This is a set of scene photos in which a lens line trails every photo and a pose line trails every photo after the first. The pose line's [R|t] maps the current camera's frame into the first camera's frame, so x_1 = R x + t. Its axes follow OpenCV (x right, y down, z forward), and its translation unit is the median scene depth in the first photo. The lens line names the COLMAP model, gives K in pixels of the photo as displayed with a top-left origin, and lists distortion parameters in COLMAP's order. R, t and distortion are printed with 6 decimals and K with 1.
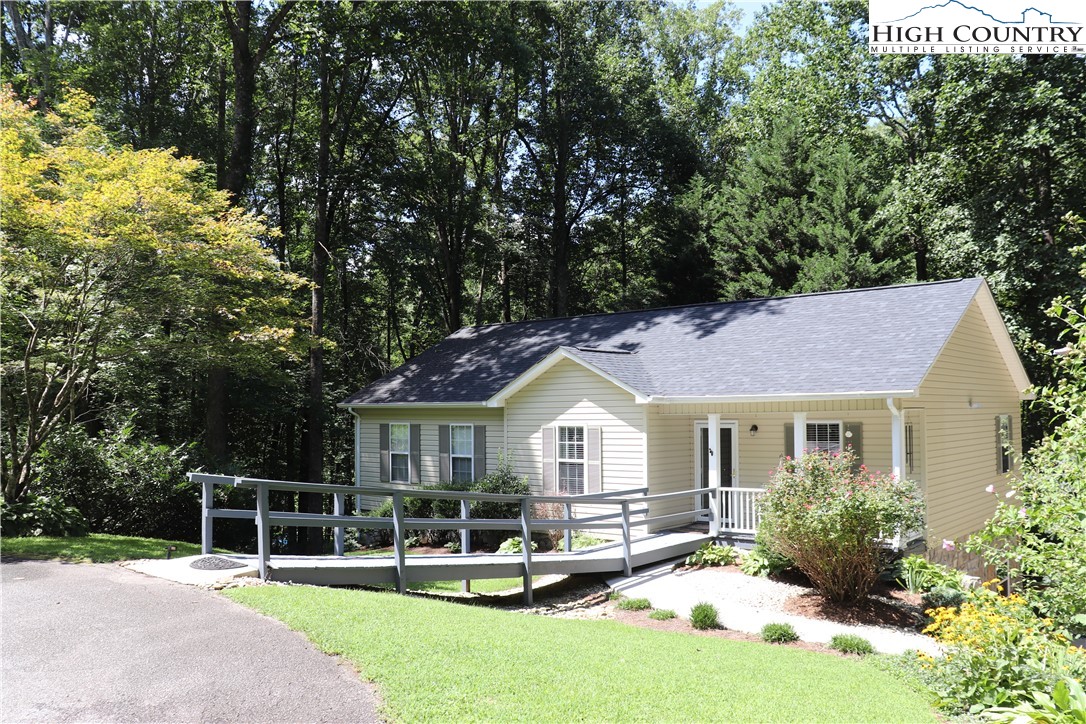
lens RADIAL K [[897.8, 0, 543.0], [0, 897.8, 362.0], [0, 0, 1]] dist [-0.179338, 0.178425]
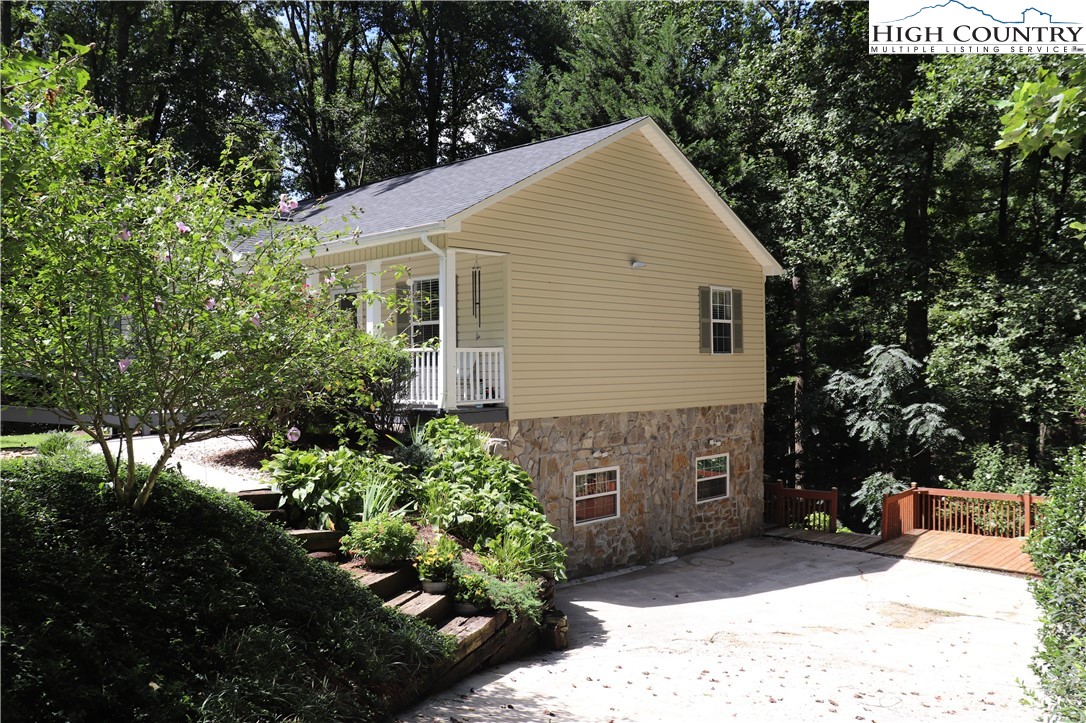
lens RADIAL K [[924.4, 0, 543.0], [0, 924.4, 361.5], [0, 0, 1]] dist [-0.175976, 0.182288]
pose [[0.998811, -0.001930, -0.048721, 0.355022], [0.004536, 0.998562, 0.053424, 0.075890], [0.048548, -0.053582, 0.997383, 0.063435]]
